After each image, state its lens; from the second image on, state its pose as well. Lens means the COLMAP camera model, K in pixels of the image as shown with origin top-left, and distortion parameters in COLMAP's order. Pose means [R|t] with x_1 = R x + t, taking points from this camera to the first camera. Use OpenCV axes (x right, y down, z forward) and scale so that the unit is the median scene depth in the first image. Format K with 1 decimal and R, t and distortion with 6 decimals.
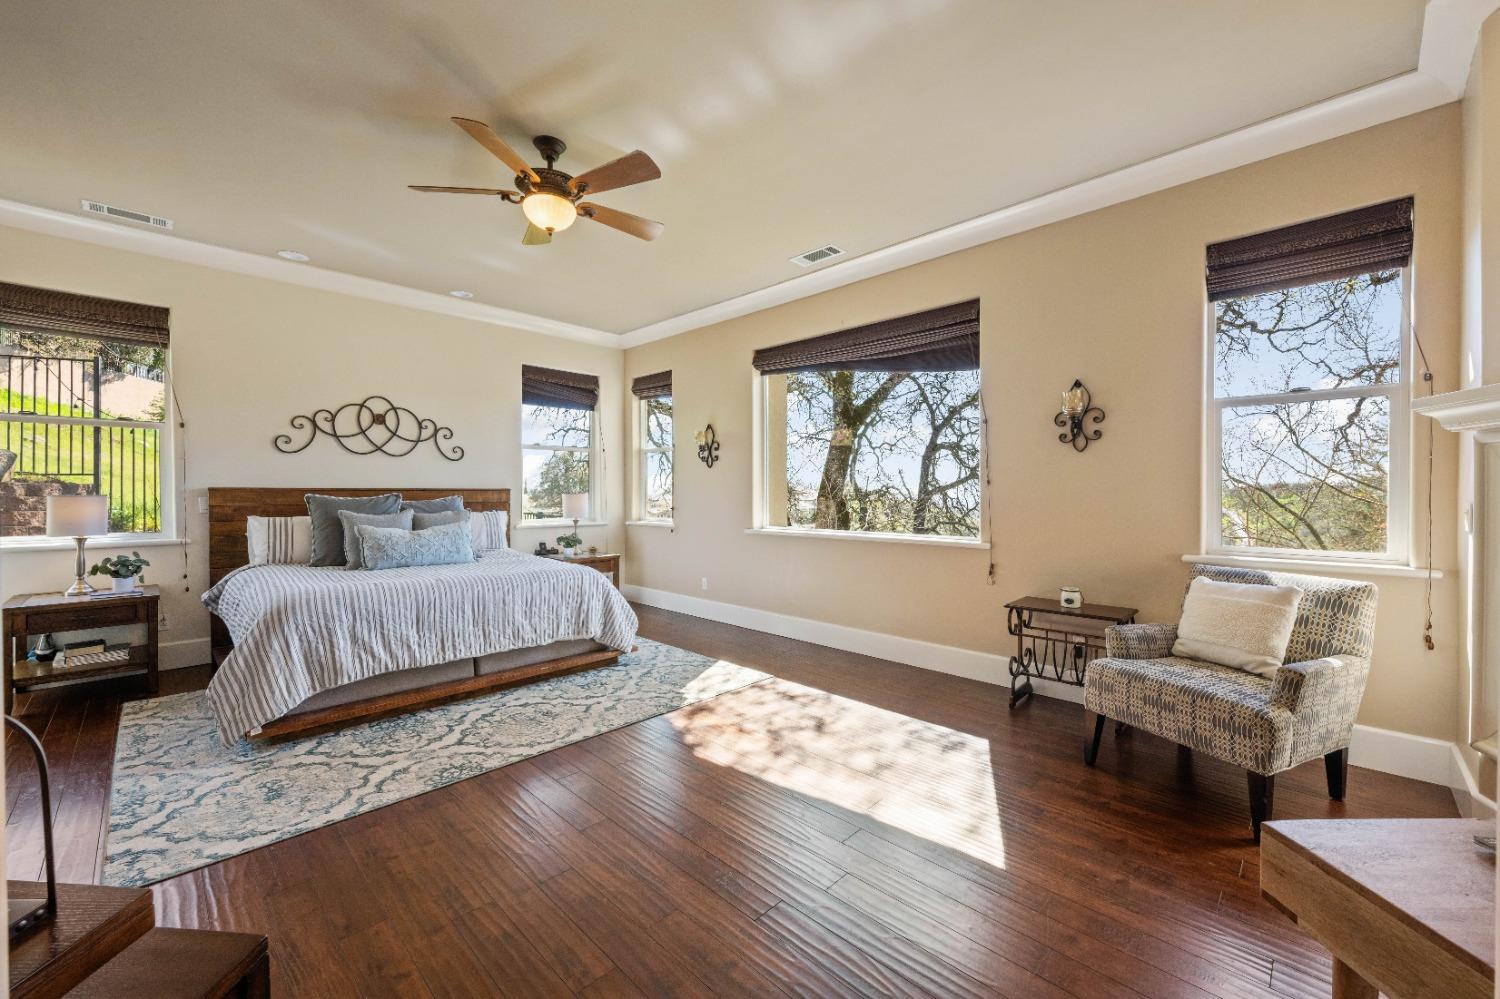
lens RADIAL K [[597.3, 0, 749.6], [0, 597.3, 491.6], [0, 0, 1]] dist [0.011133, 0.000196]
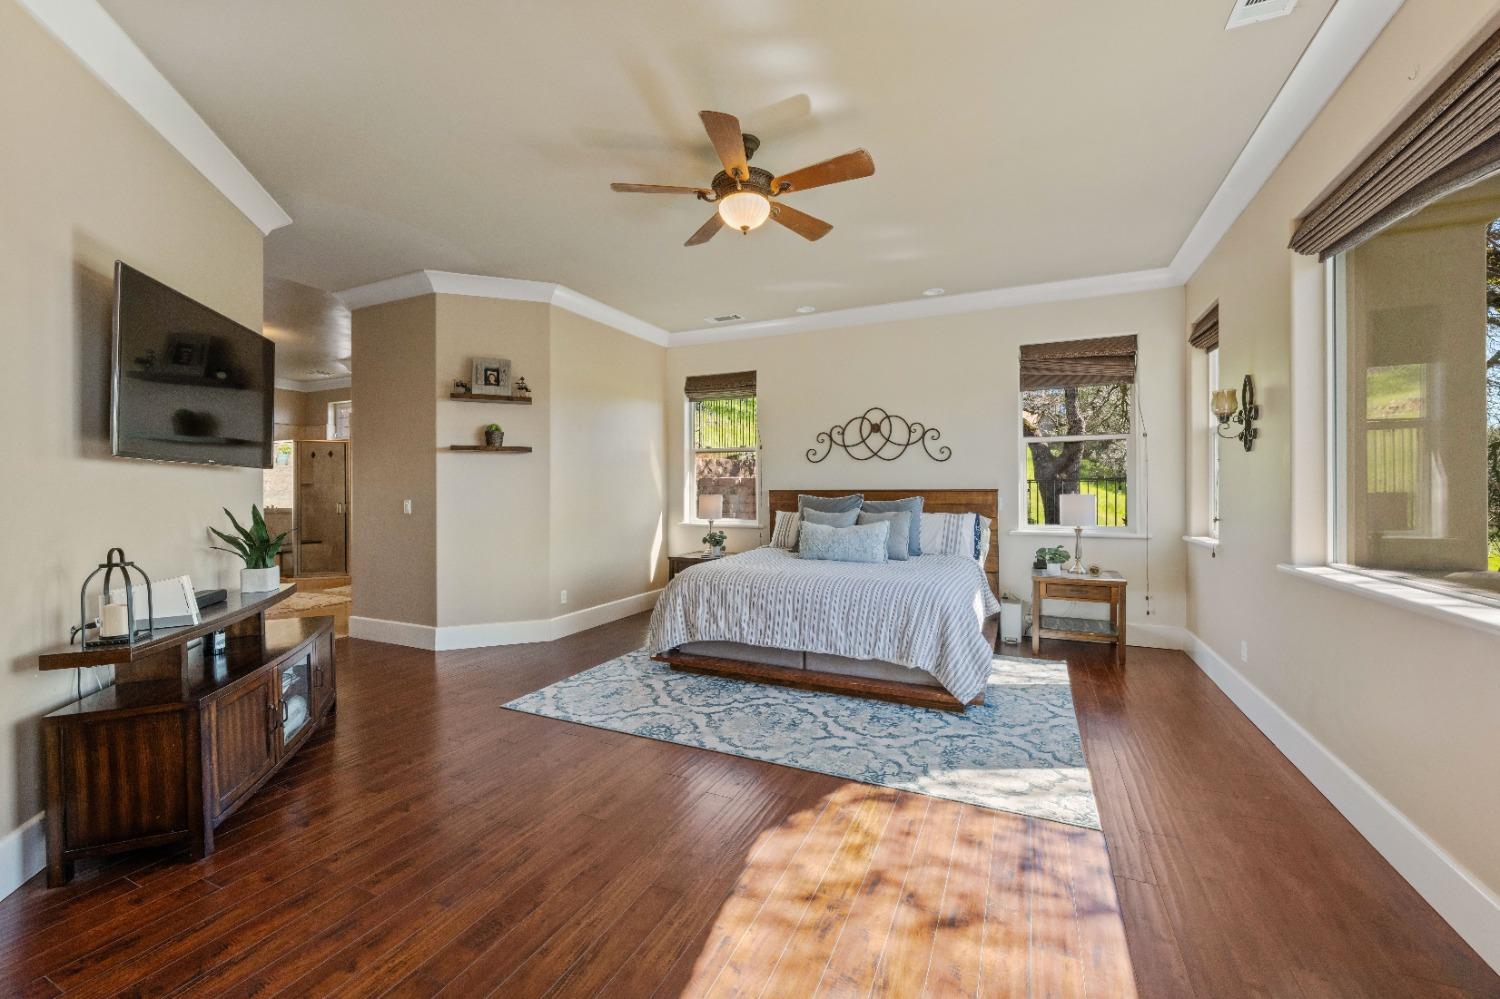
lens RADIAL K [[597.3, 0, 749.6], [0, 597.3, 491.6], [0, 0, 1]] dist [0.011133, 0.000196]
pose [[0.339740, -0.000553, -0.940519, 0.515444], [0.000793, 1.000000, -0.000301, -0.002705], [0.940519, -0.000643, 0.339741, 0.580096]]
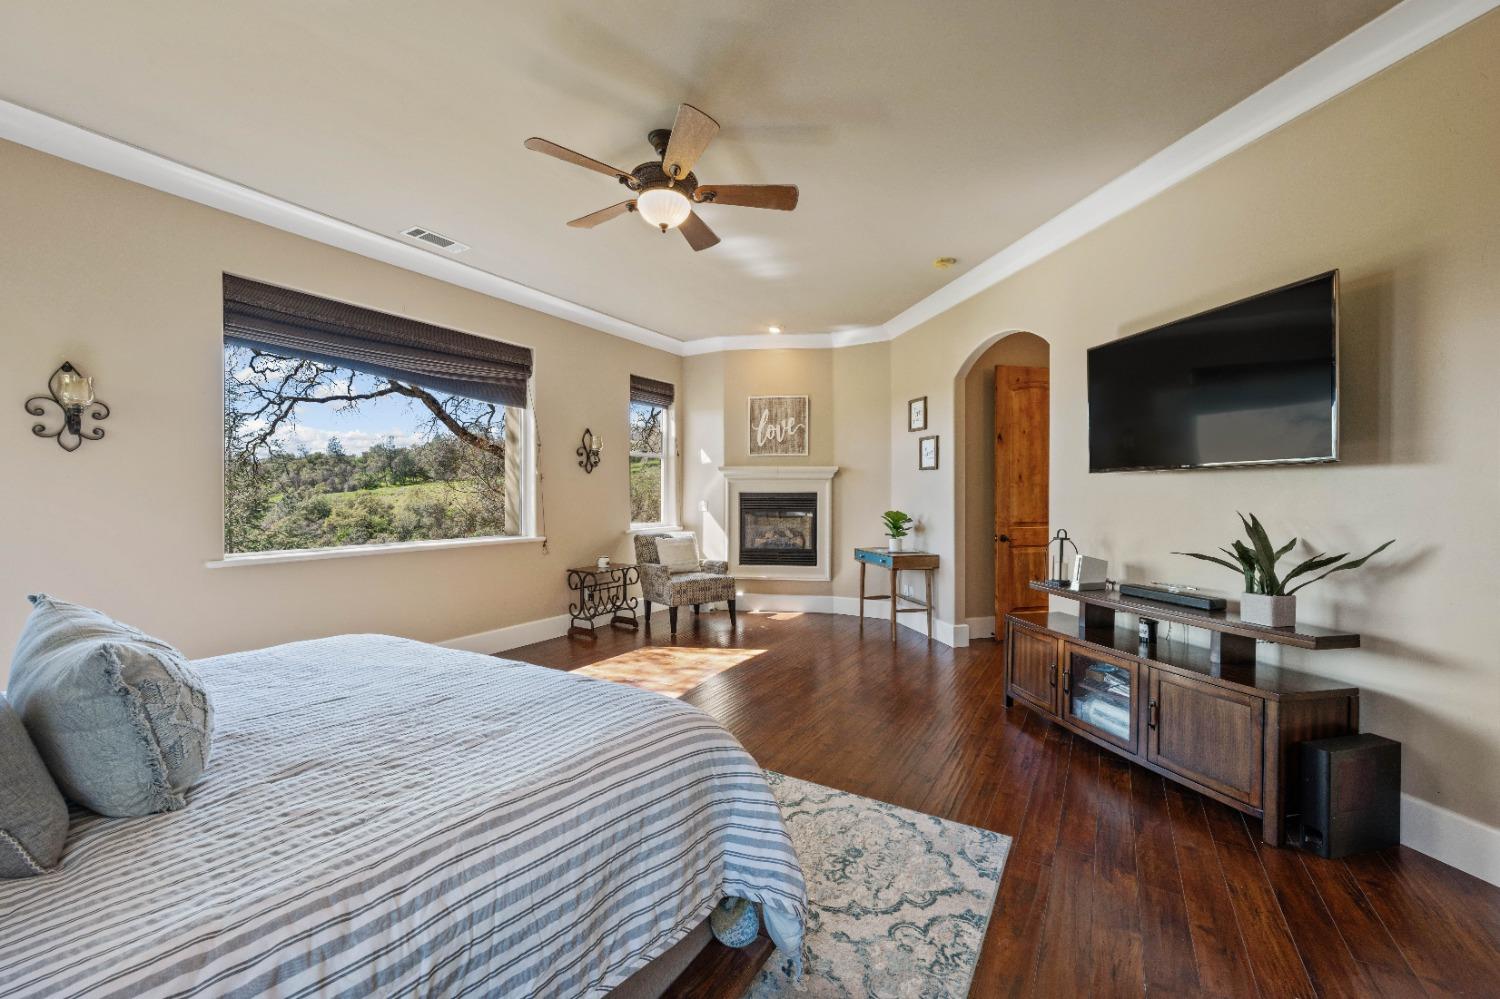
lens RADIAL K [[597.3, 0, 749.6], [0, 597.3, 491.6], [0, 0, 1]] dist [0.011133, 0.000196]
pose [[-0.235790, 0.006318, 0.971784, -1.110682], [0.003917, 0.999977, -0.005551, -0.003484], [-0.971796, 0.002497, -0.235809, 0.940438]]
